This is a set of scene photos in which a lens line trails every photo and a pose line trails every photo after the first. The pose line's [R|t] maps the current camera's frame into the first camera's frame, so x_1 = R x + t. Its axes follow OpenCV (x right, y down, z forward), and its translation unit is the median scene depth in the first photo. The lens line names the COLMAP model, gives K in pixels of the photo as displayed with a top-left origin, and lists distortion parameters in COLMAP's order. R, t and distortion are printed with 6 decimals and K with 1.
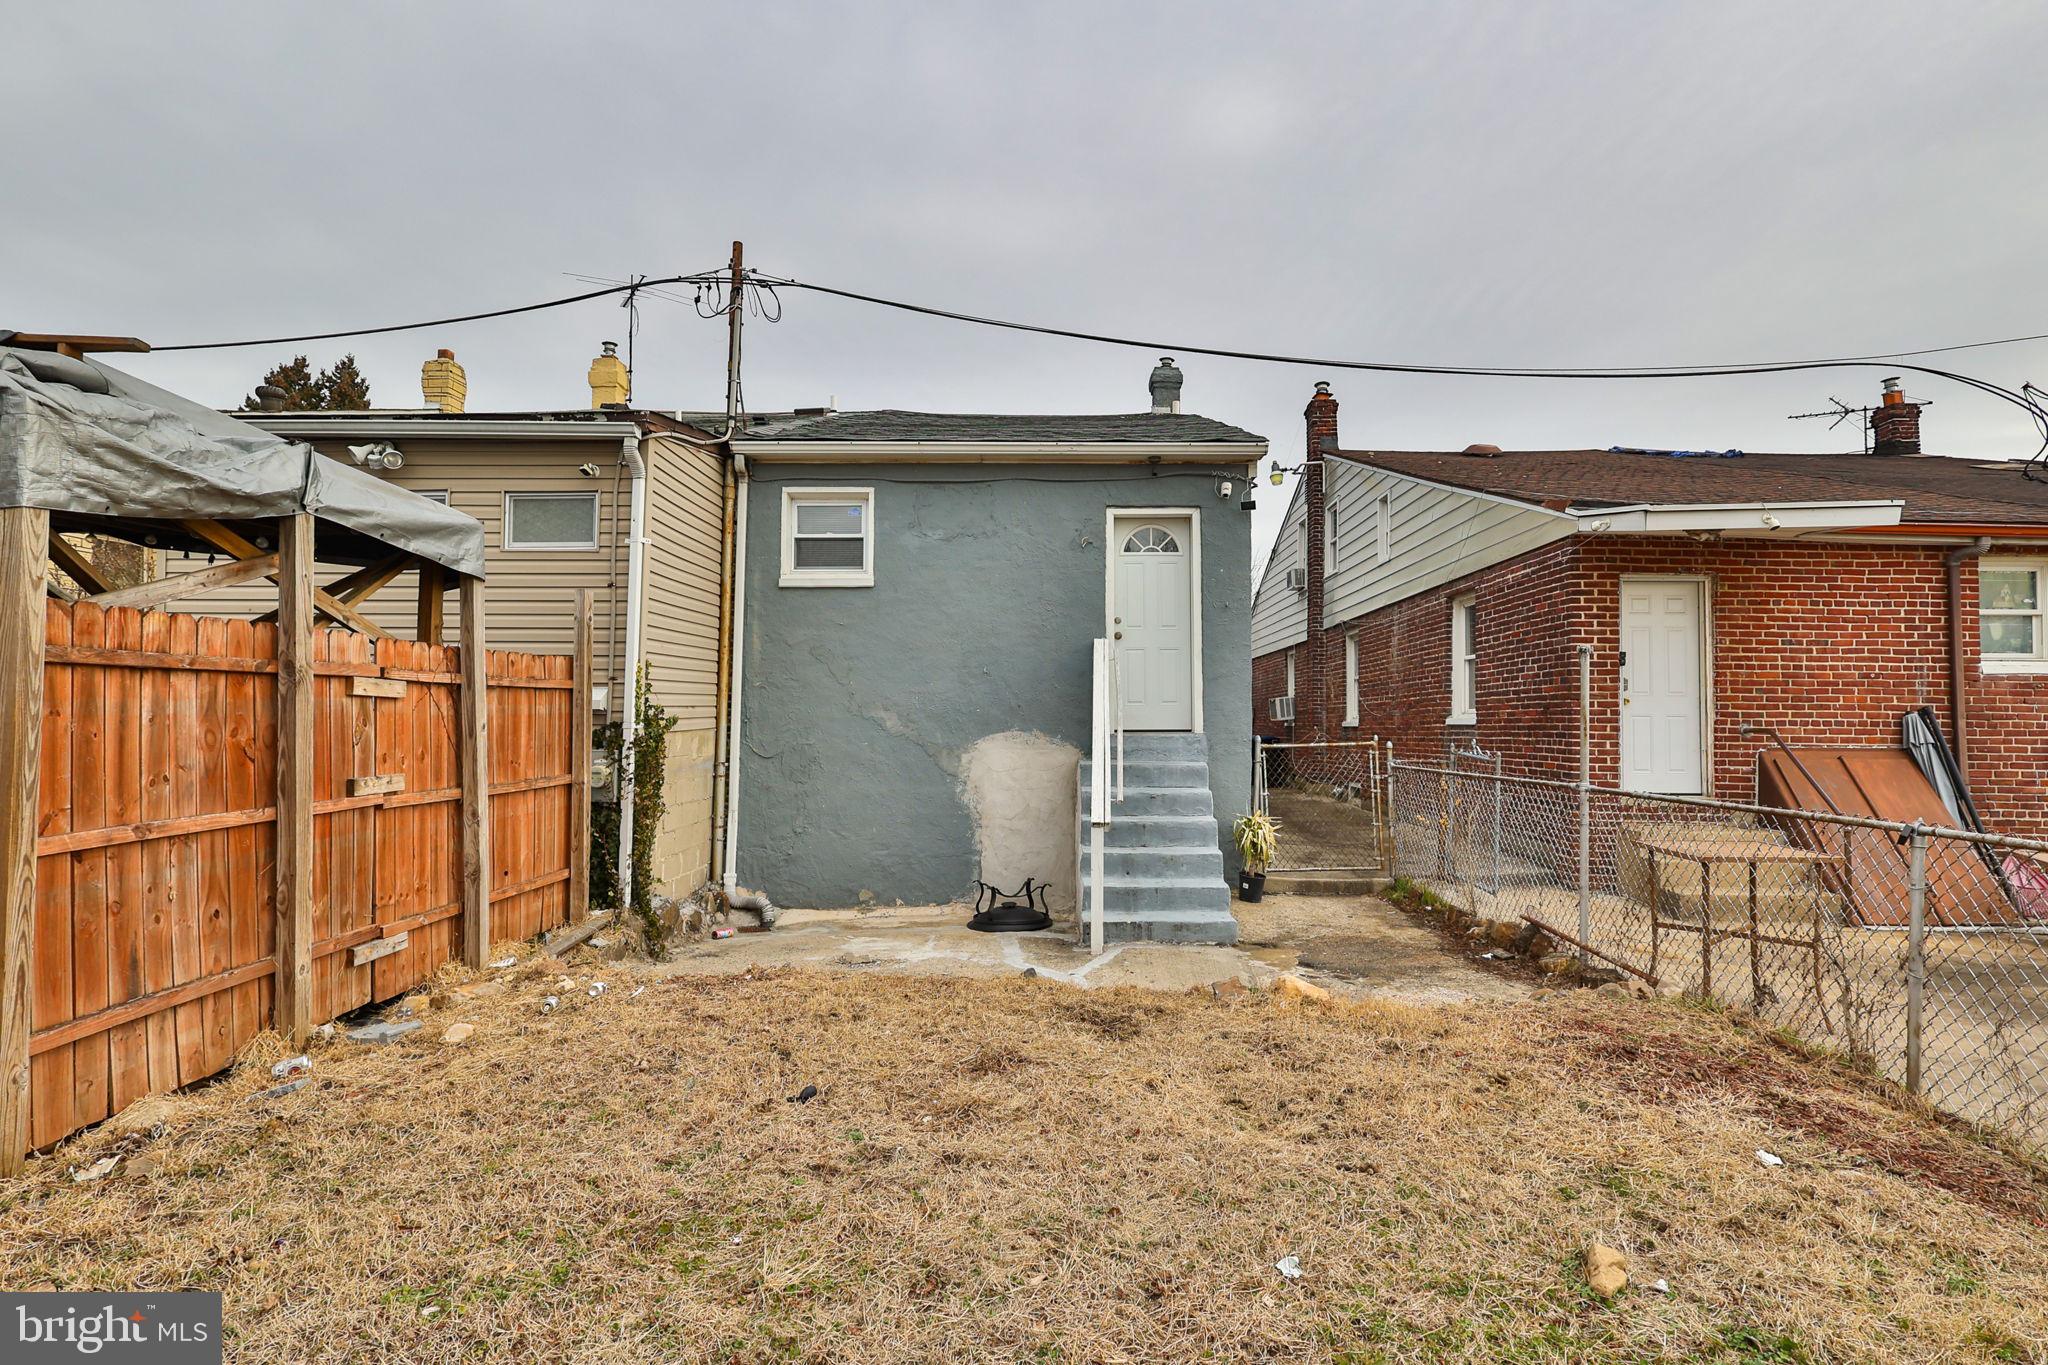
lens RADIAL K [[1002.5, 0, 1020.7], [0, 1002.5, 690.6], [0, 0, 1]] dist [-0.000131, 0.000296]
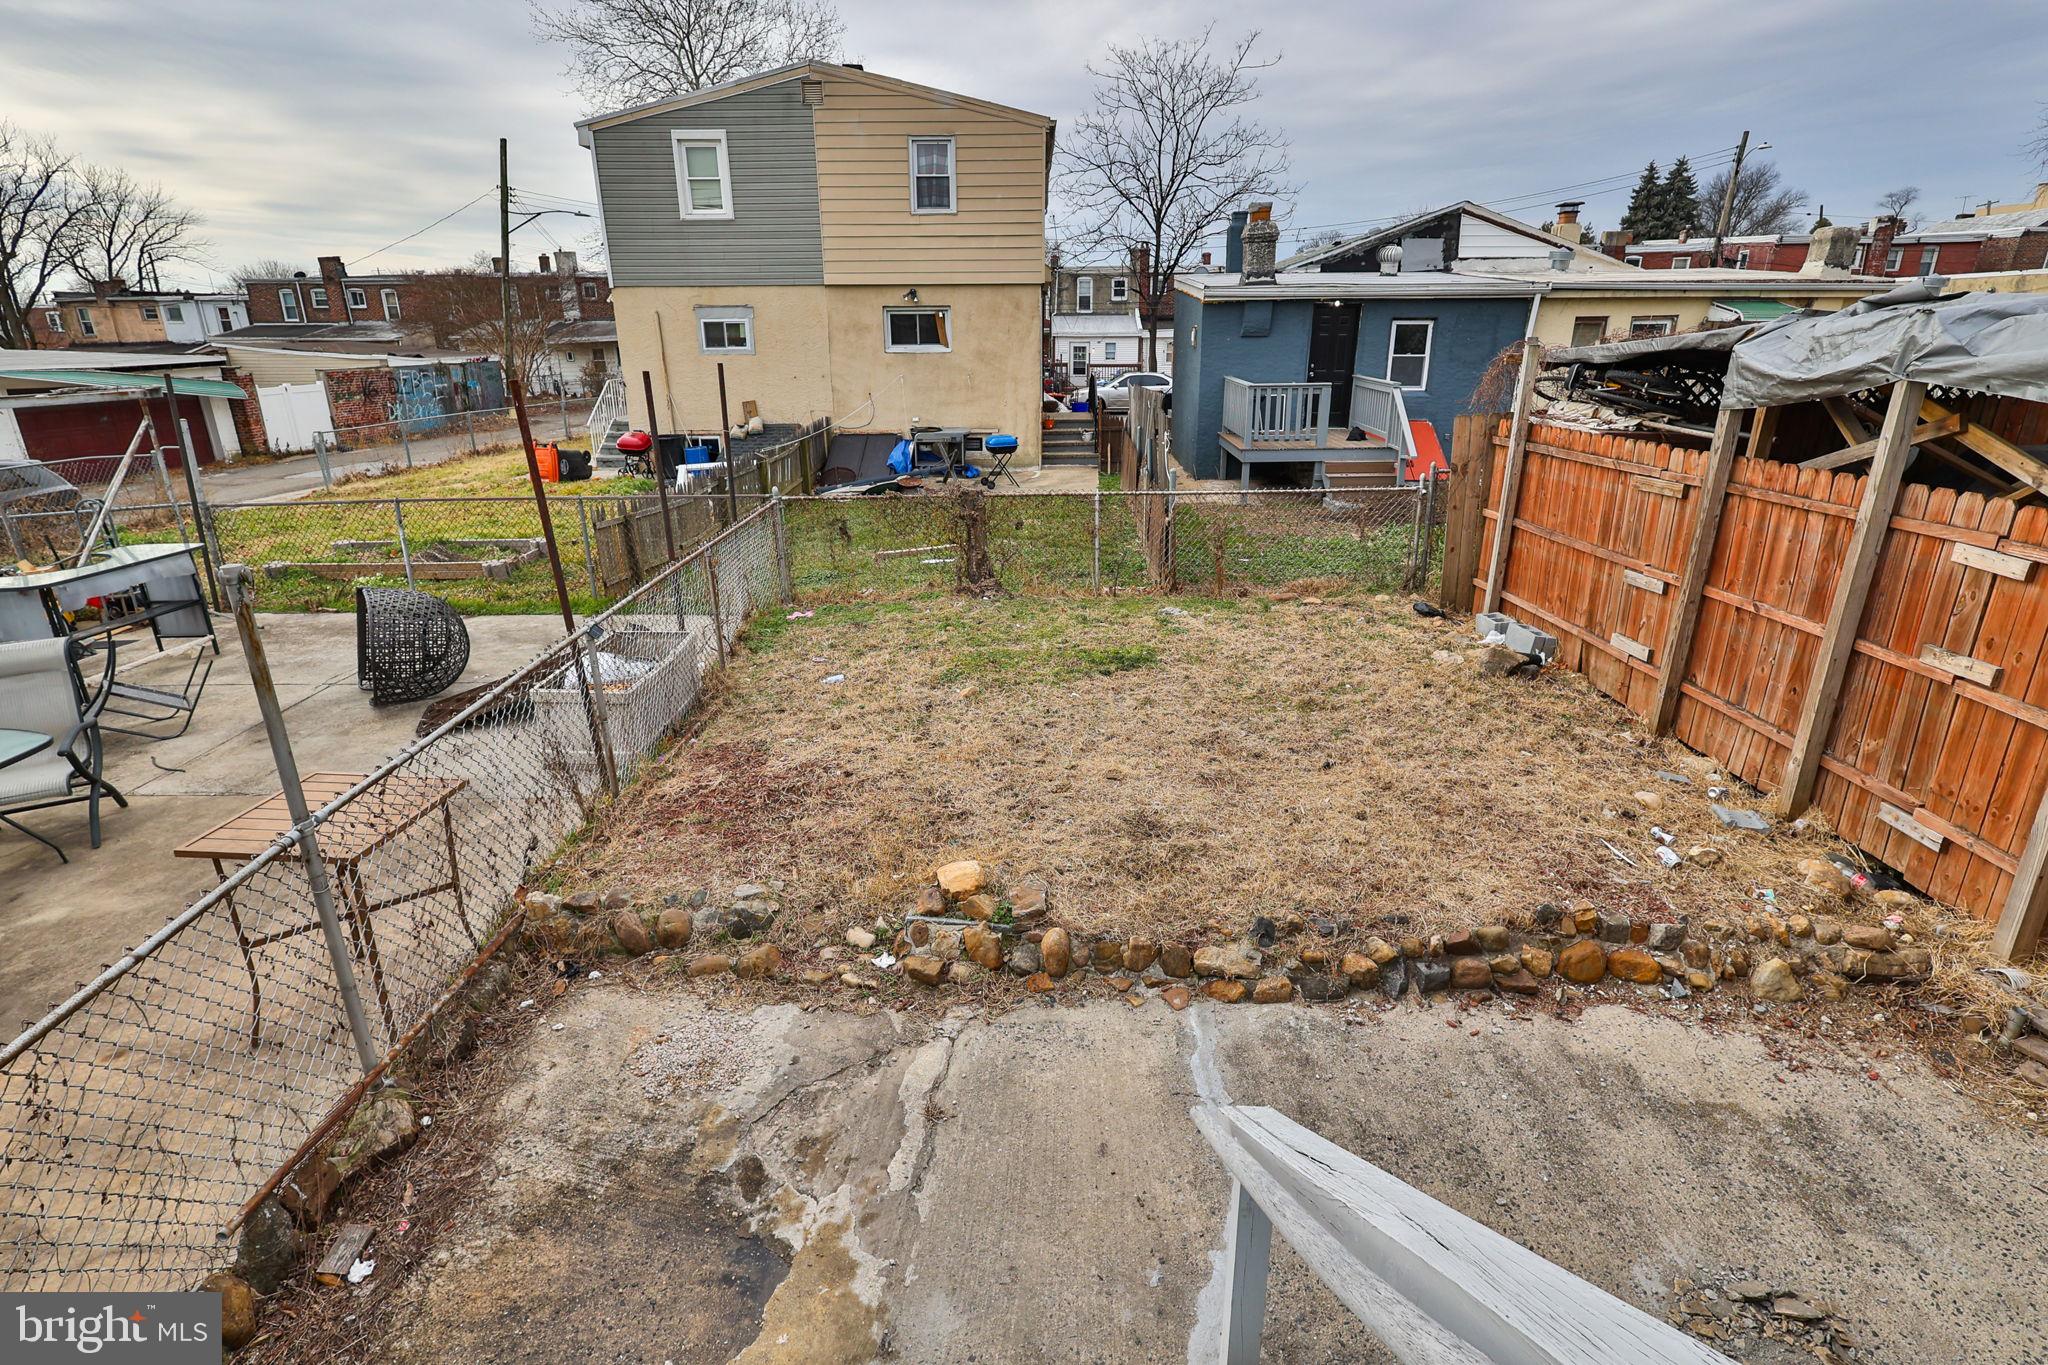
lens RADIAL K [[1004.1, 0, 1018.8], [0, 1004.1, 667.4], [0, 0, 1]] dist [-0.000722, 0.000190]
pose [[-0.999750, 0.008129, -0.020841, 0.130350], [0.001670, 0.956165, 0.292823, -0.094923], [0.022307, 0.292715, -0.955939, 1.009439]]
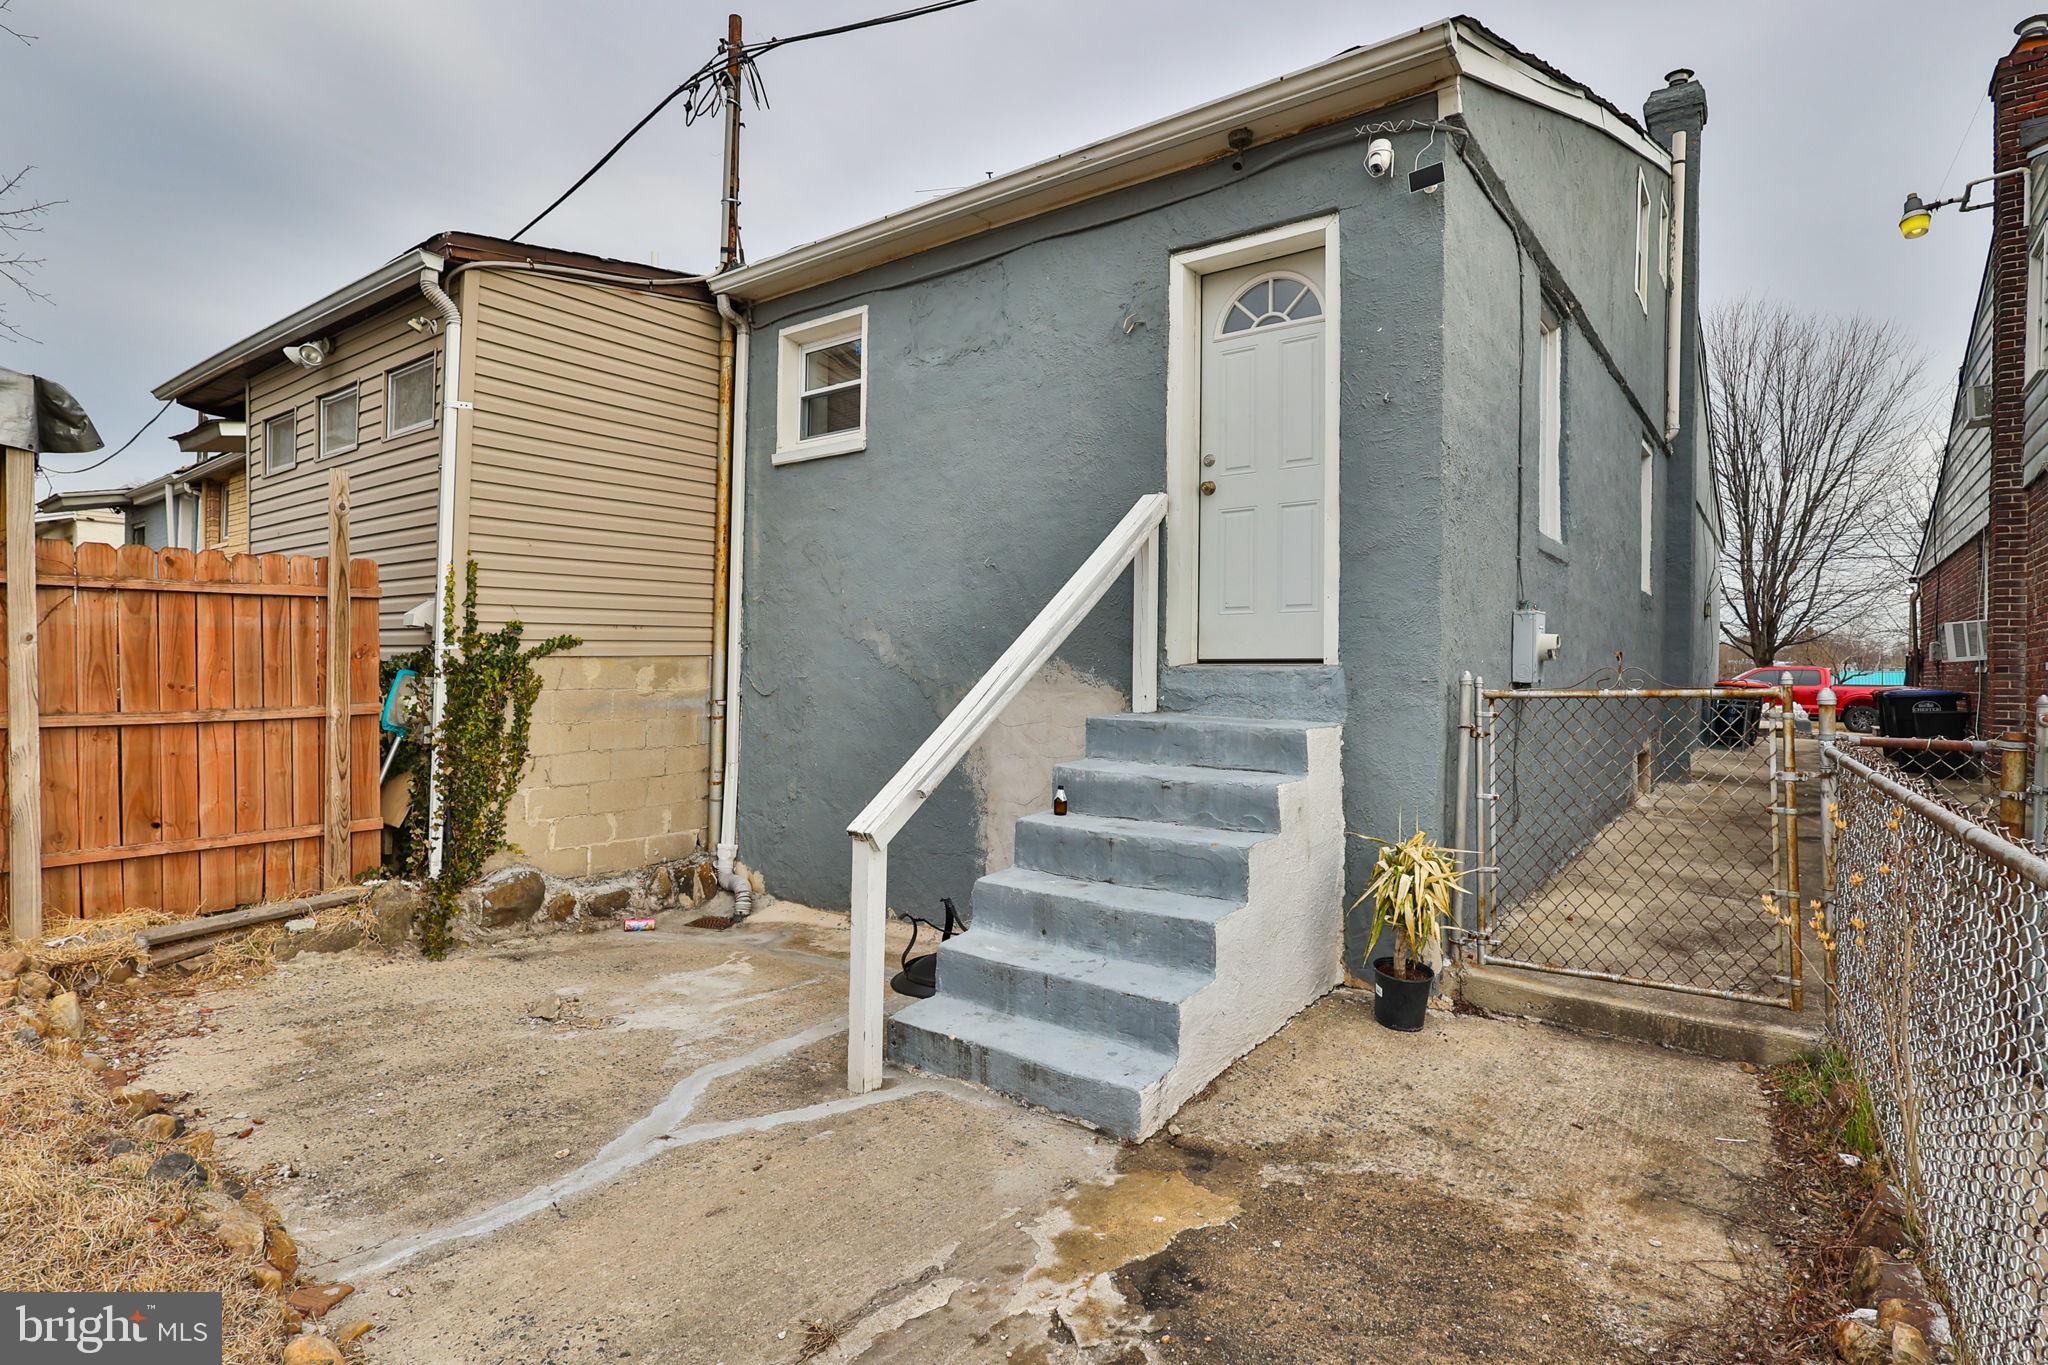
lens RADIAL K [[1004.1, 0, 1018.8], [0, 1004.1, 667.4], [0, 0, 1]] dist [-0.000722, 0.000190]
pose [[0.816301, 0.005217, -0.577603, 0.339060], [0.010373, 0.999666, 0.023688, 0.030127], [0.577533, -0.025328, 0.815974, 0.500013]]
